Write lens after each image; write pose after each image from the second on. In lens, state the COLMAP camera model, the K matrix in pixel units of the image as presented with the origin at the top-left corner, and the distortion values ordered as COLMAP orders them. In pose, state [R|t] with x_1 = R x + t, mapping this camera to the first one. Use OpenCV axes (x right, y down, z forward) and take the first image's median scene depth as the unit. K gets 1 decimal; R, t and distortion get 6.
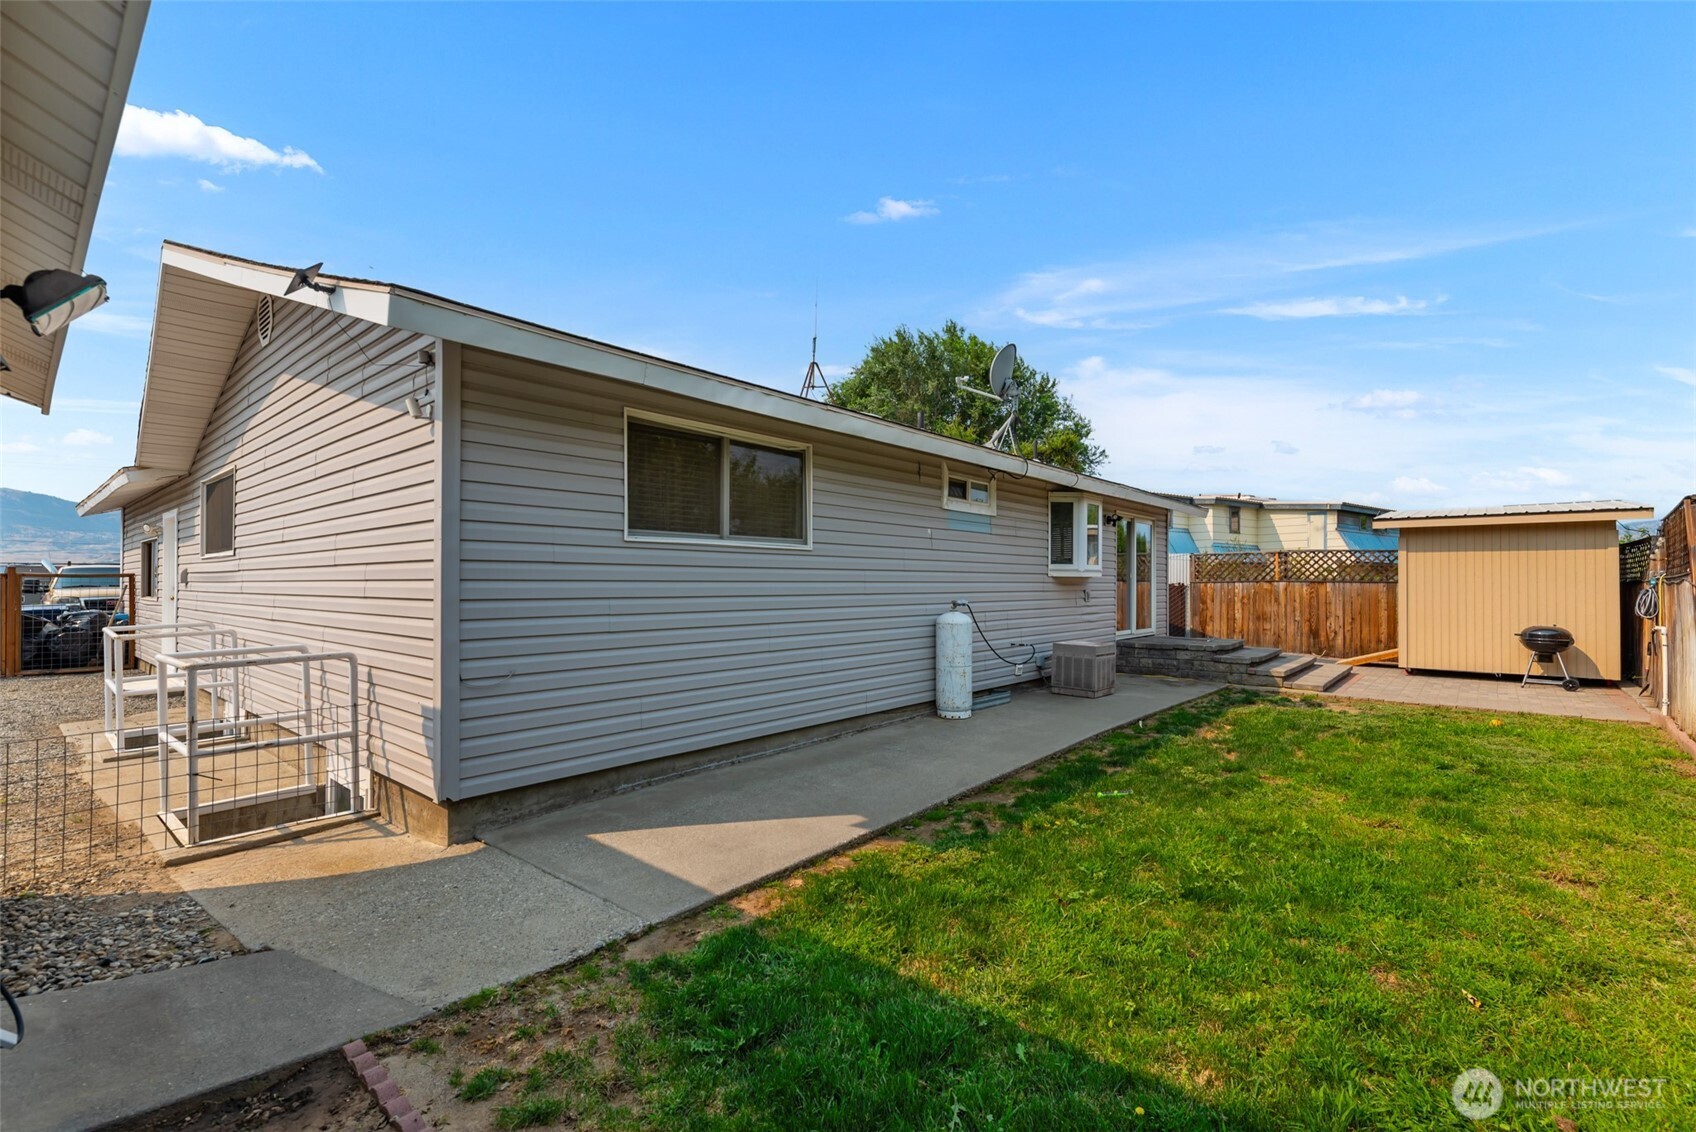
lens RADIAL K [[754.3, 0, 867.2], [0, 754.3, 588.5], [0, 0, 1]] dist [-0.000019, -0.000175]
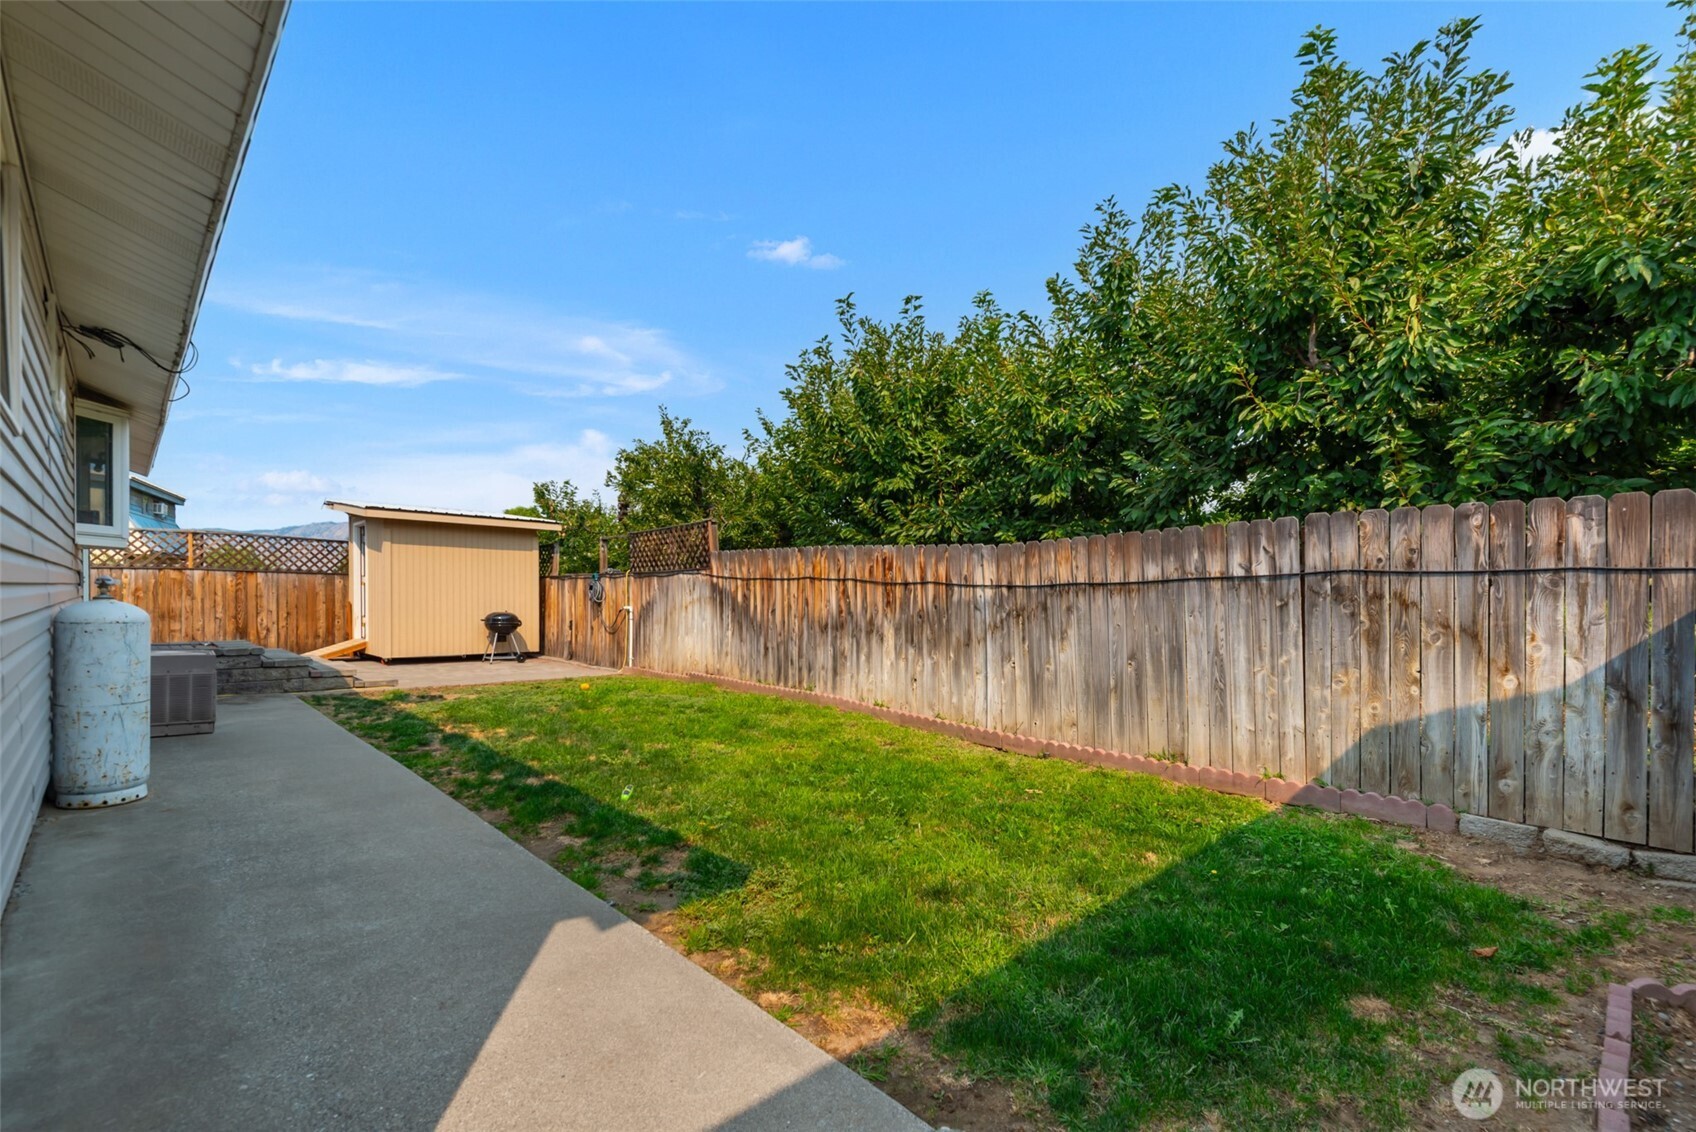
lens RADIAL K [[754.3, 0, 867.2], [0, 754.3, 588.5], [0, 0, 1]] dist [-0.000019, -0.000175]
pose [[0.084513, 0.007167, 0.996397, -0.261713], [-0.004834, 0.999965, -0.006783, 0.017817], [-0.996411, -0.004243, 0.084545, 0.315430]]
